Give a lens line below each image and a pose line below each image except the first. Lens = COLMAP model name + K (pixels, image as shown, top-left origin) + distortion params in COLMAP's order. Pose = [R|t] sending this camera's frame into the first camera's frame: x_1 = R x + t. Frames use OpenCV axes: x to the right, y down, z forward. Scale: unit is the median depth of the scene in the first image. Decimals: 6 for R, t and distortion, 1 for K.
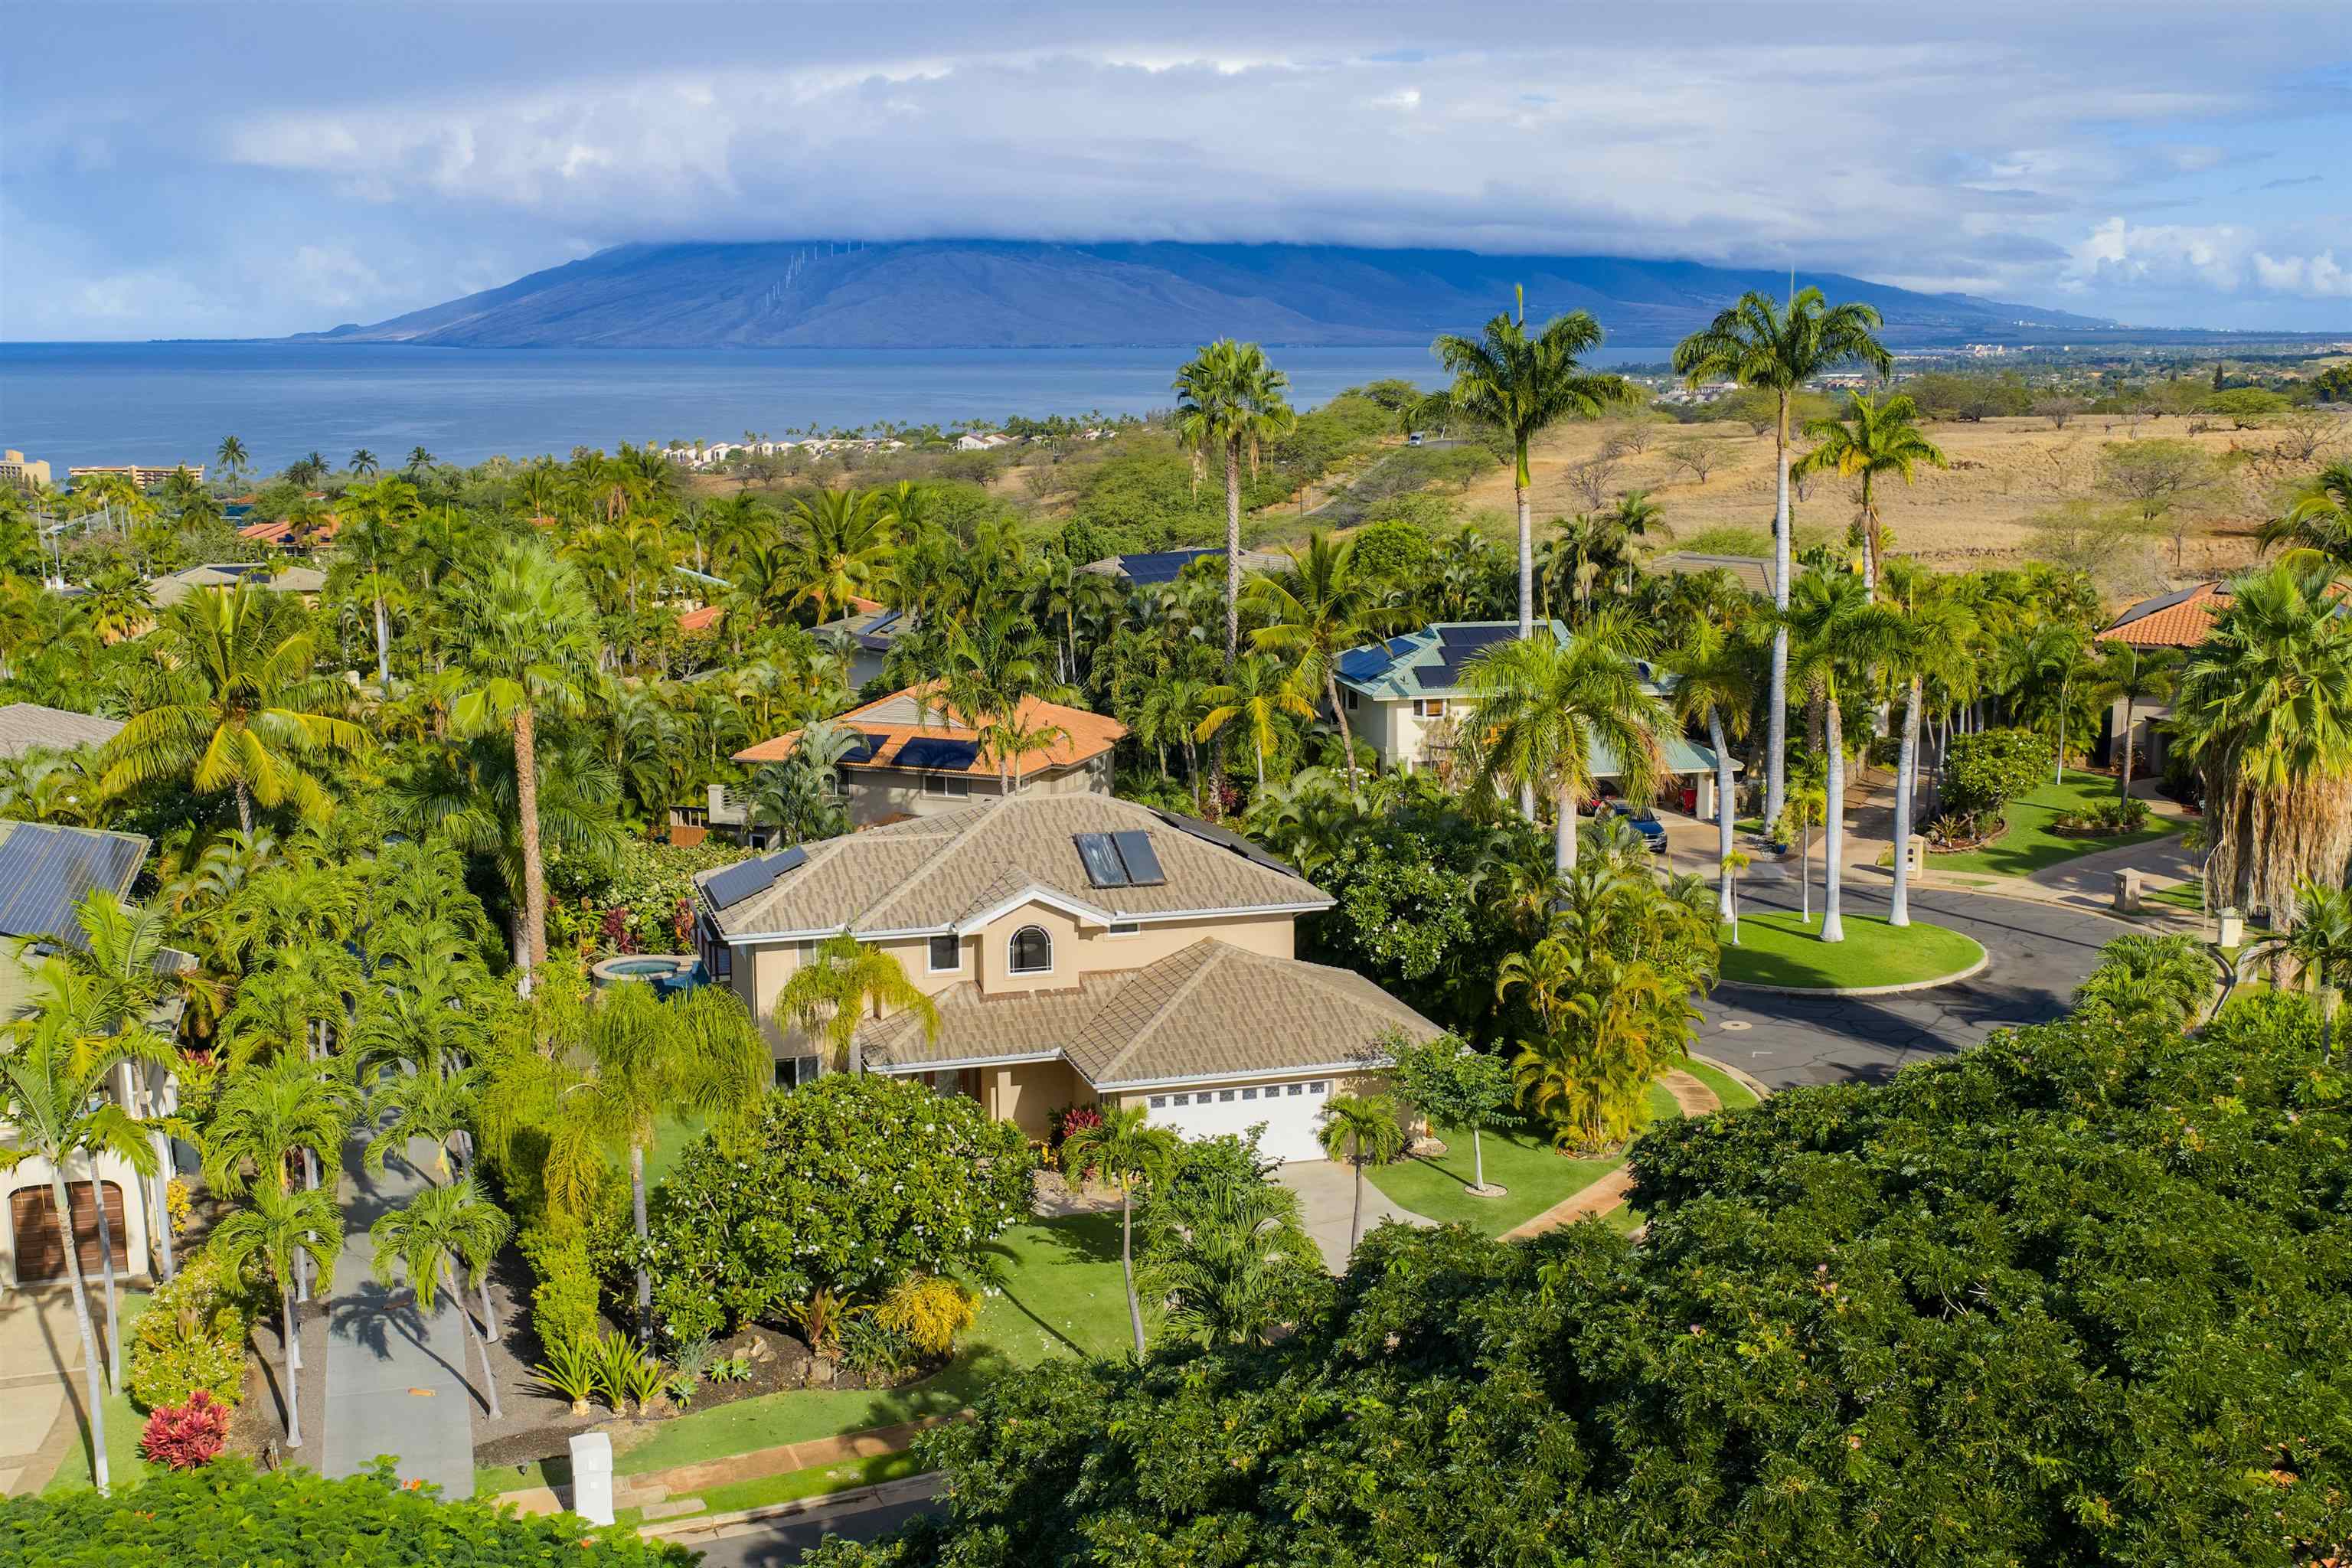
lens RADIAL K [[2598.6, 0, 1176.0], [0, 2598.6, 784.0], [0, 0, 1]] dist [0.018656, 0.009702]
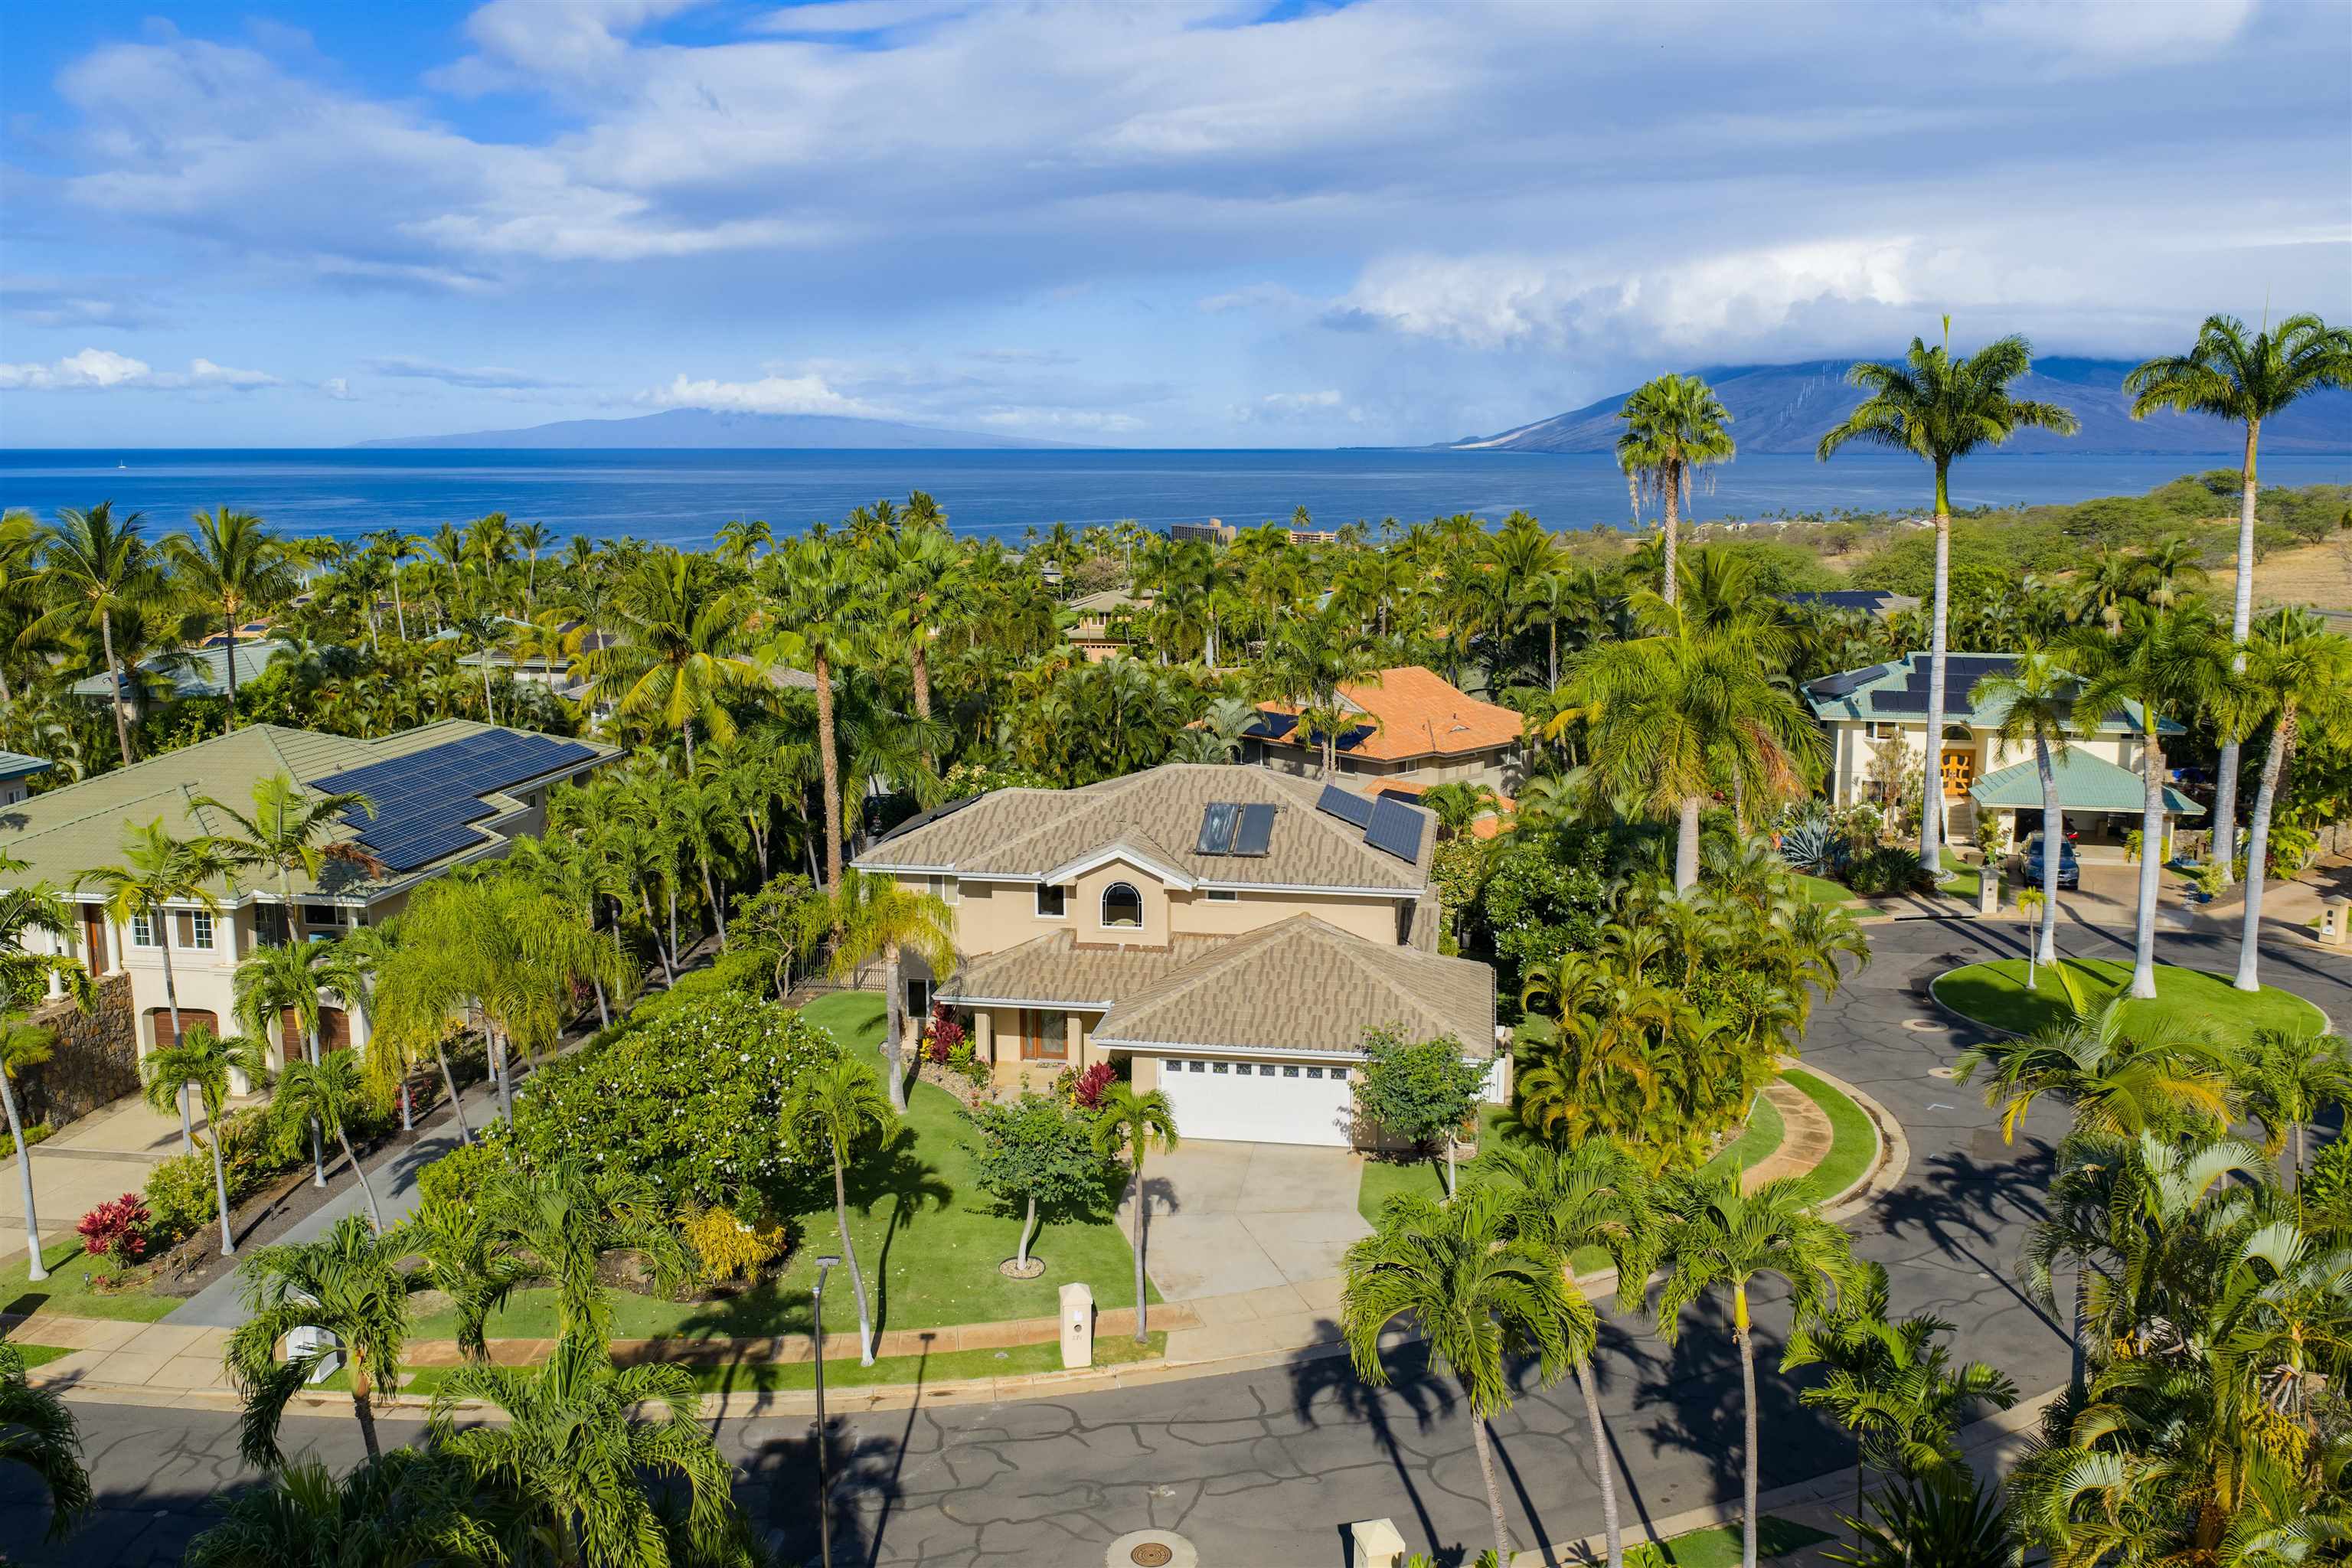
lens RADIAL K [[1933.2, 0, 1176.0], [0, 1933.2, 784.0], [0, 0, 1]] dist [0.005380, -0.009063]
pose [[0.901970, 0.078887, -0.424531, 0.292798], [-0.077316, 0.996786, 0.020959, -0.003735], [0.424820, 0.013919, 0.905171, 0.295847]]
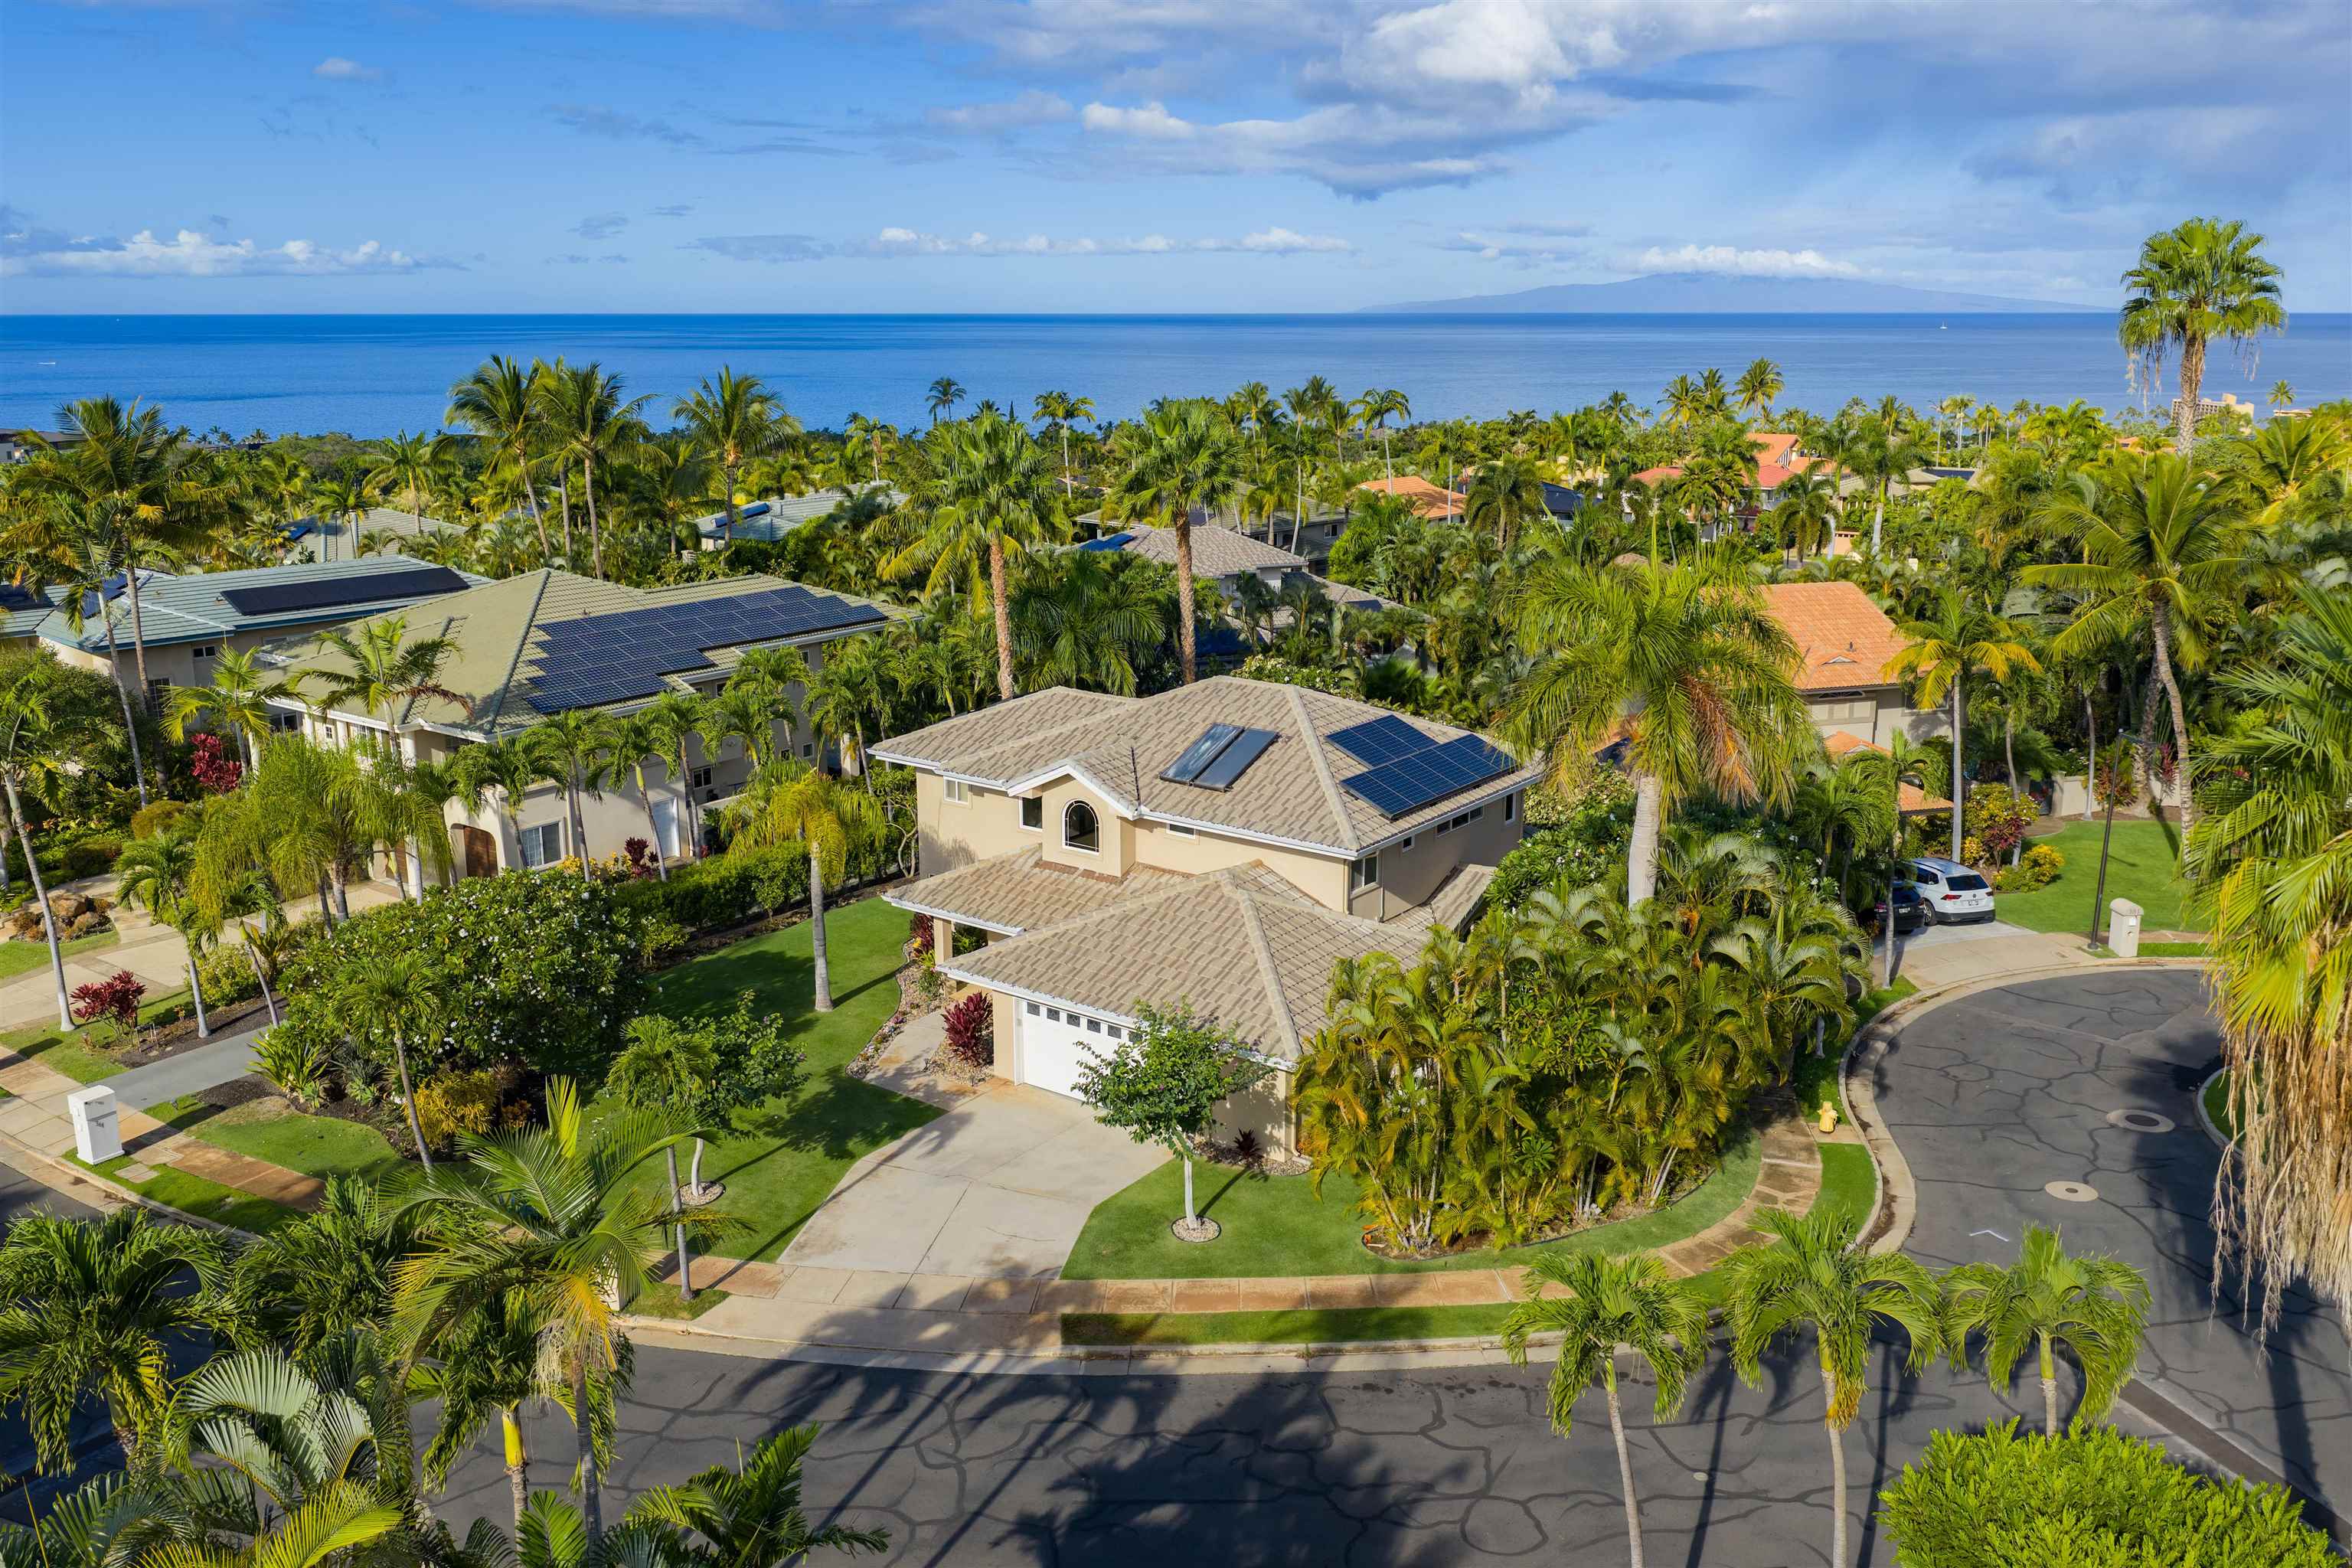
lens RADIAL K [[1933.2, 0, 1176.0], [0, 1933.2, 784.0], [0, 0, 1]] dist [0.005380, -0.009063]
pose [[0.601109, 0.195280, -0.774941, 0.516013], [-0.138394, 0.980472, 0.139722, -0.056771], [0.787093, 0.023259, 0.616395, 0.583831]]
